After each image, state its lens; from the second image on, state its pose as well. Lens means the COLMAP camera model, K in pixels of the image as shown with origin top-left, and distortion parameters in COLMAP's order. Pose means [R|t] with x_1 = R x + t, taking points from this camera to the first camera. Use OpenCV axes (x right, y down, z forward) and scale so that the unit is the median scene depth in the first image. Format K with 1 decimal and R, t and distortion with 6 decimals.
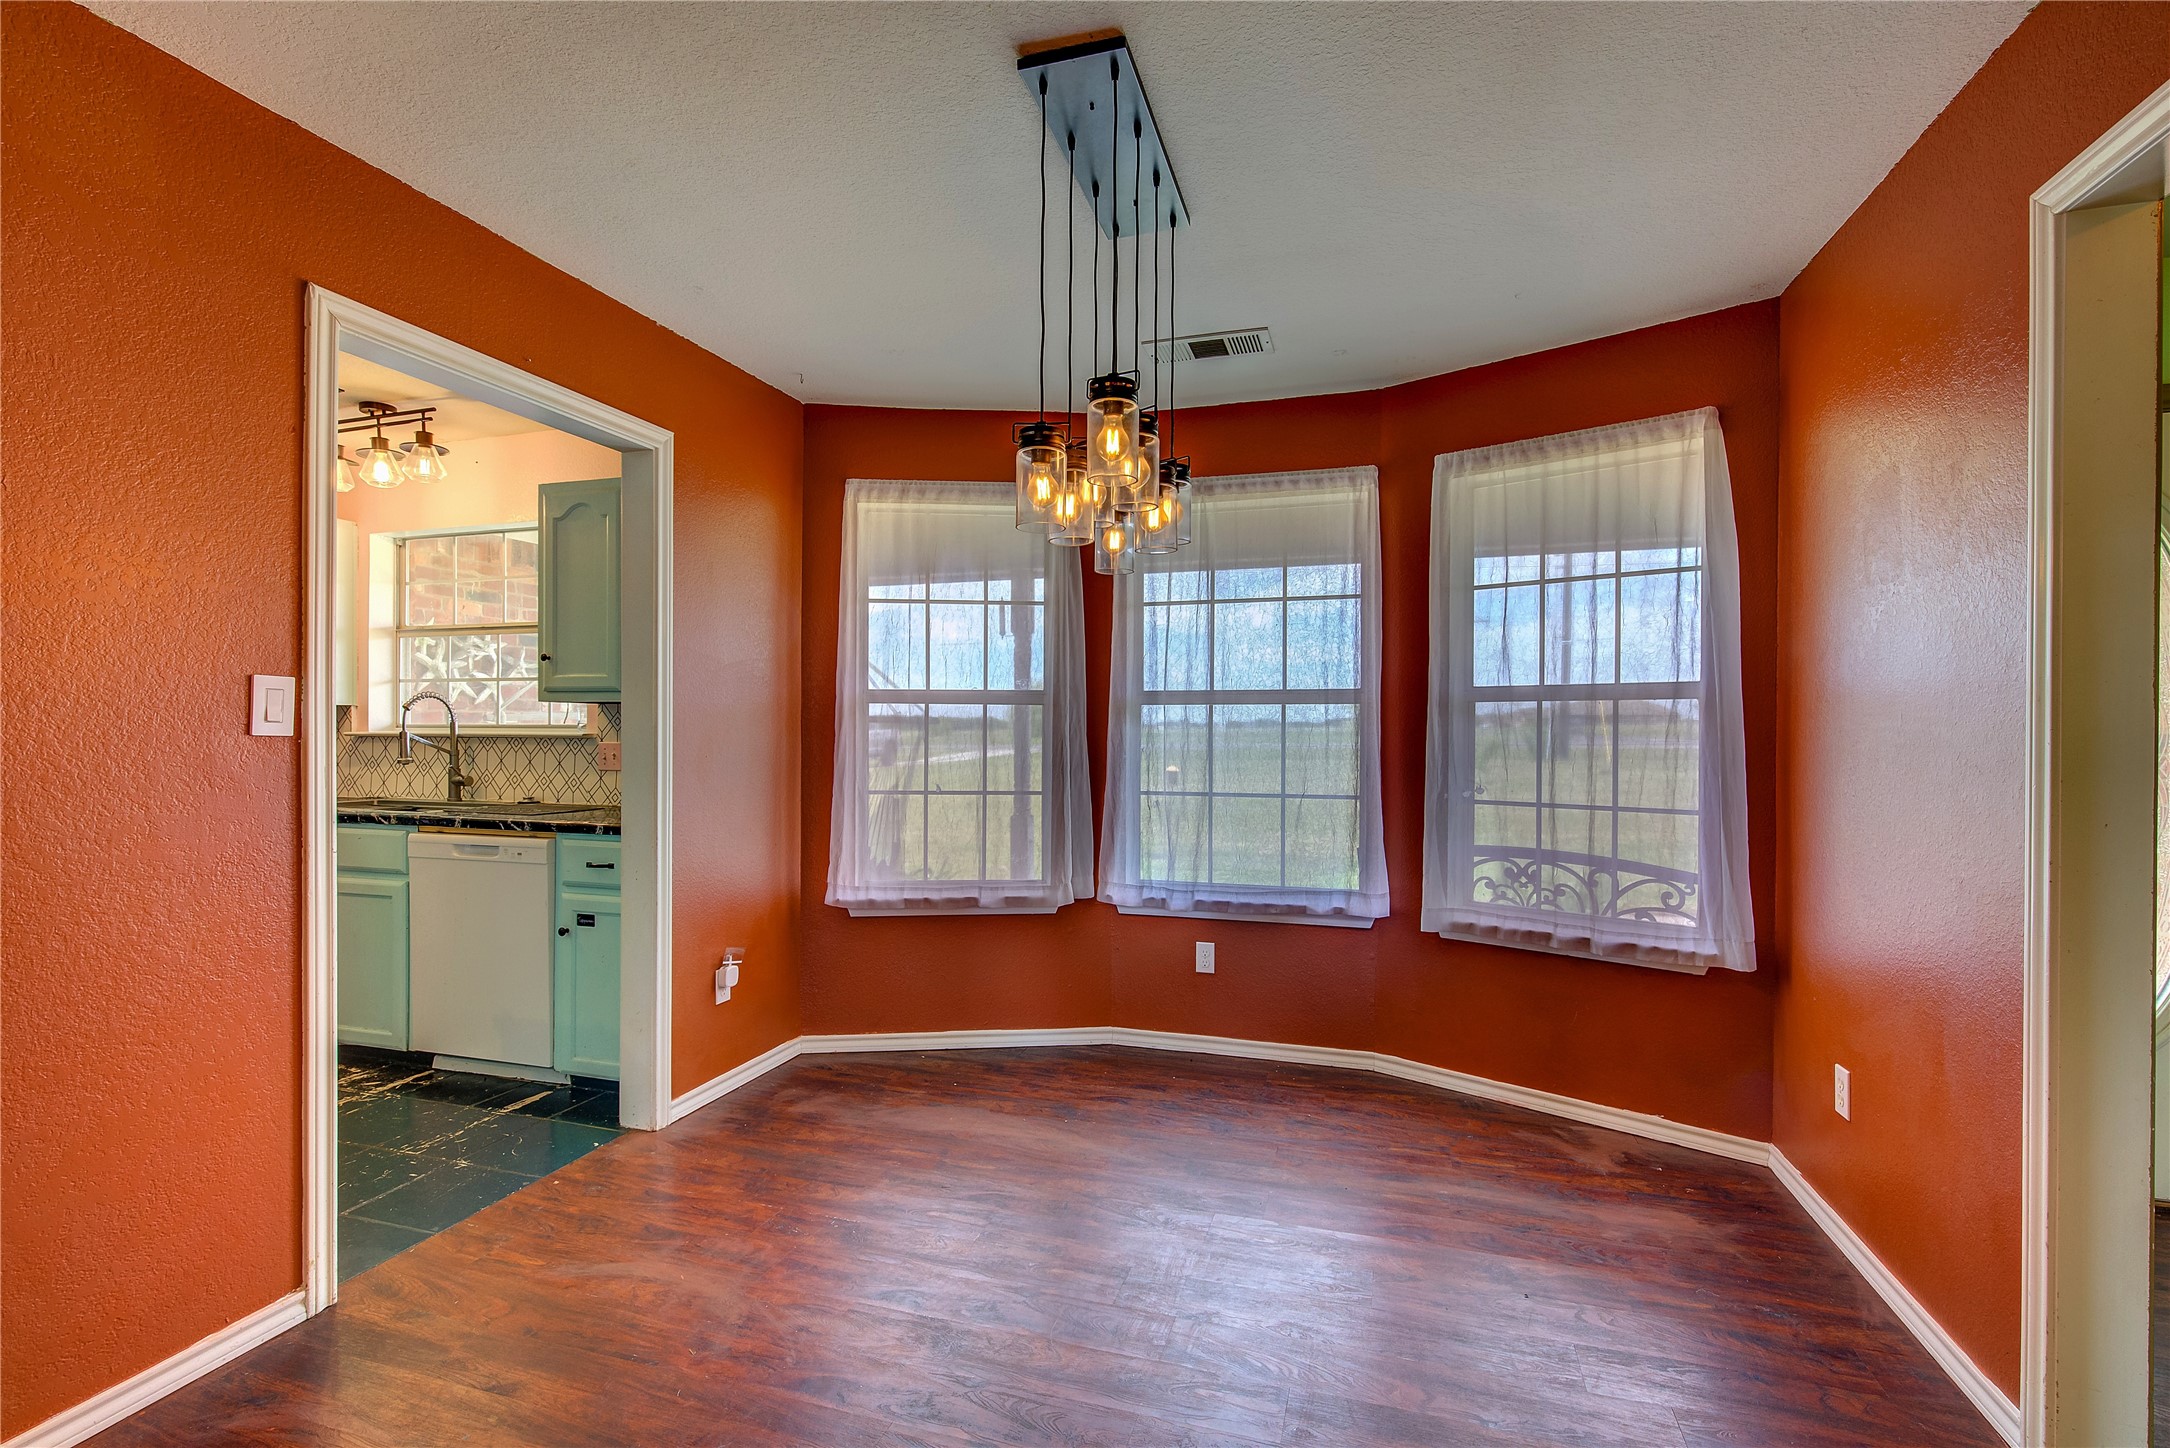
lens RADIAL K [[984.8, 0, 1075.8], [0, 984.8, 731.2], [0, 0, 1]] dist [0.001041, 0.000345]
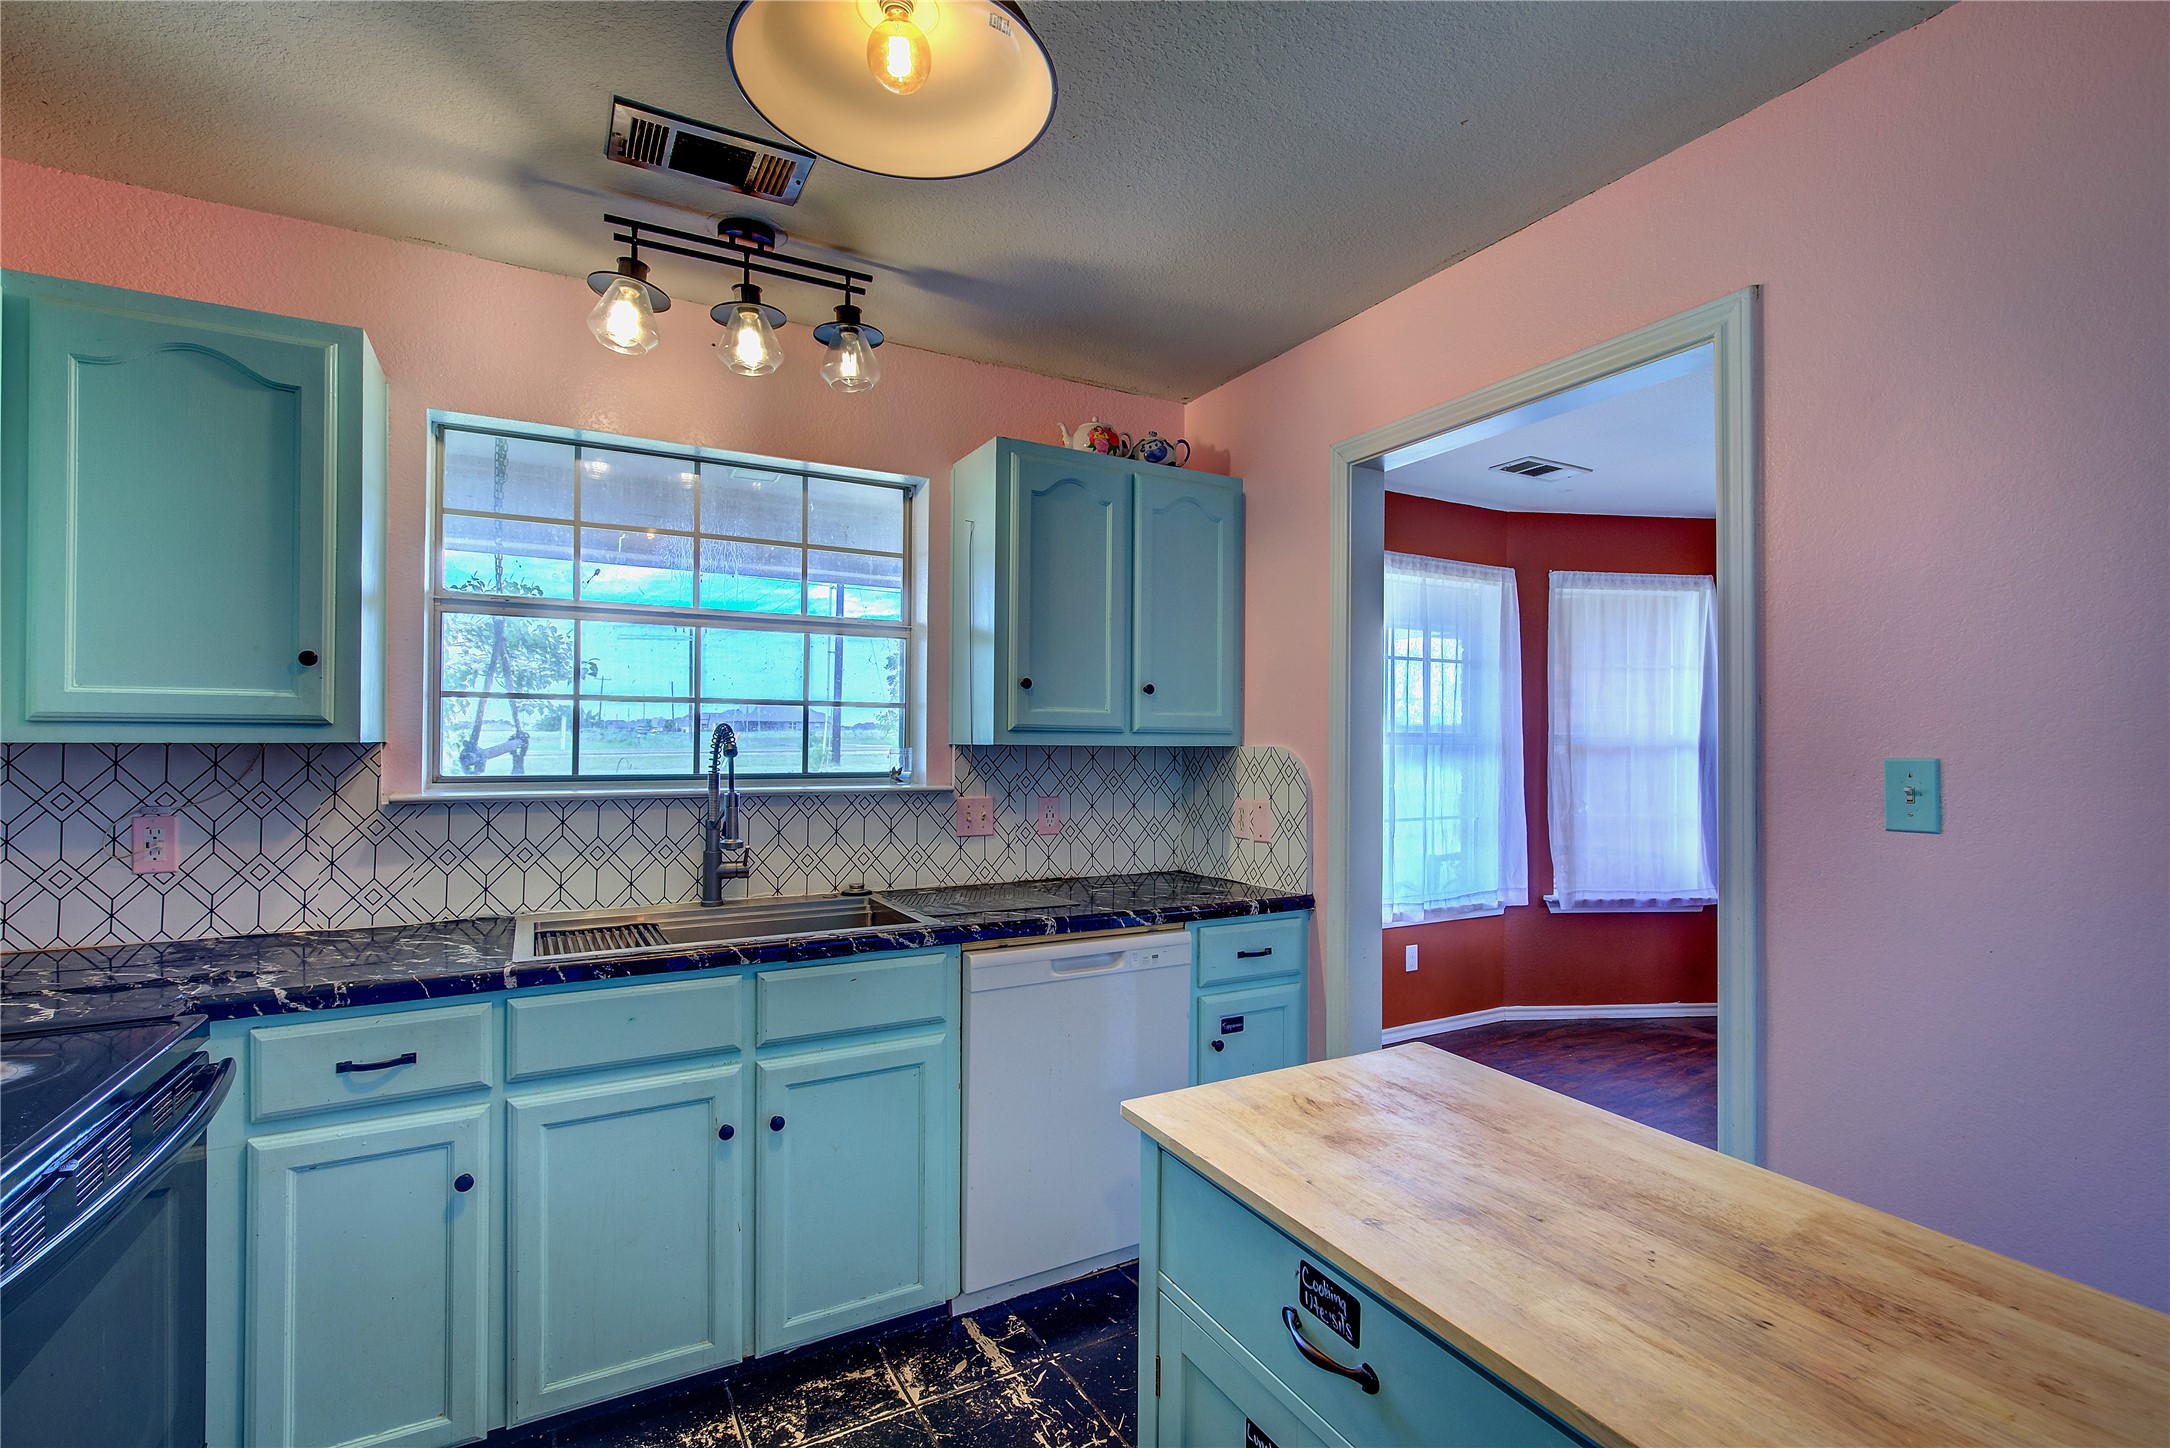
lens RADIAL K [[984.8, 0, 1093.1], [0, 984.8, 737.0], [0, 0, 1]] dist [0.001041, 0.000345]
pose [[0.686107, 0.003069, 0.727494, -1.059557], [-0.001816, 0.999995, -0.002506, -0.035927], [-0.727498, 0.000398, 0.686110, 0.490959]]
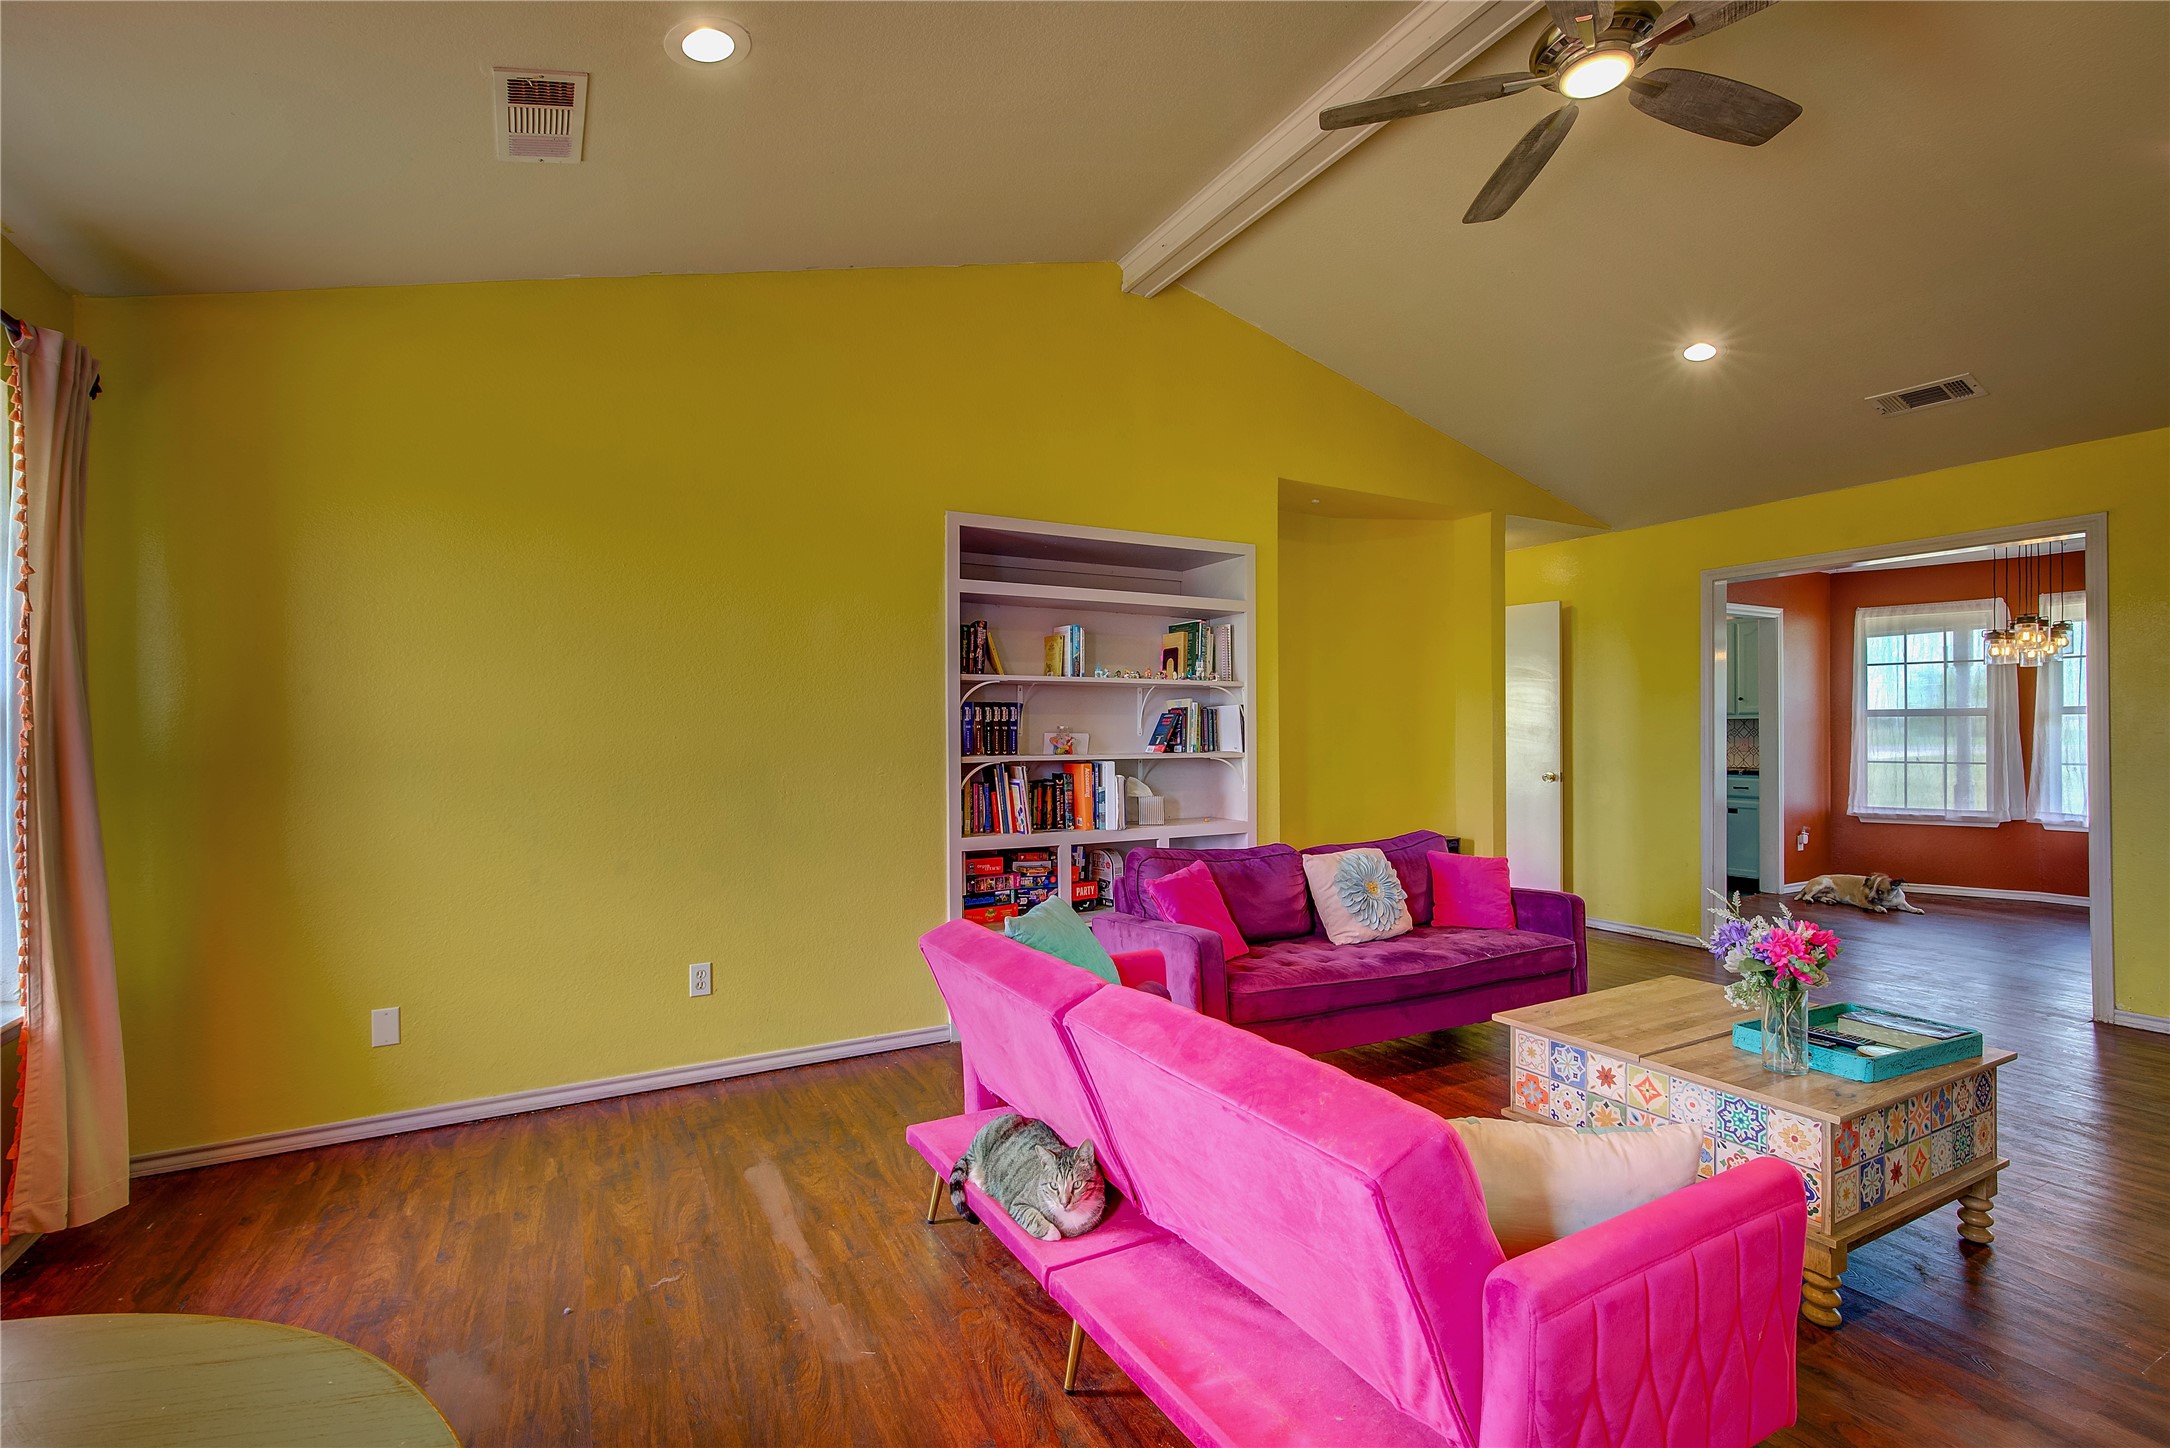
lens RADIAL K [[984.8, 0, 1081.7], [0, 984.8, 733.6], [0, 0, 1]] dist [0.001041, 0.000345]
pose [[0.731293, -0.008981, -0.682004, -0.015384], [0.010529, 0.999943, -0.001878, -0.008087], [0.681982, -0.005807, 0.731346, -1.699422]]
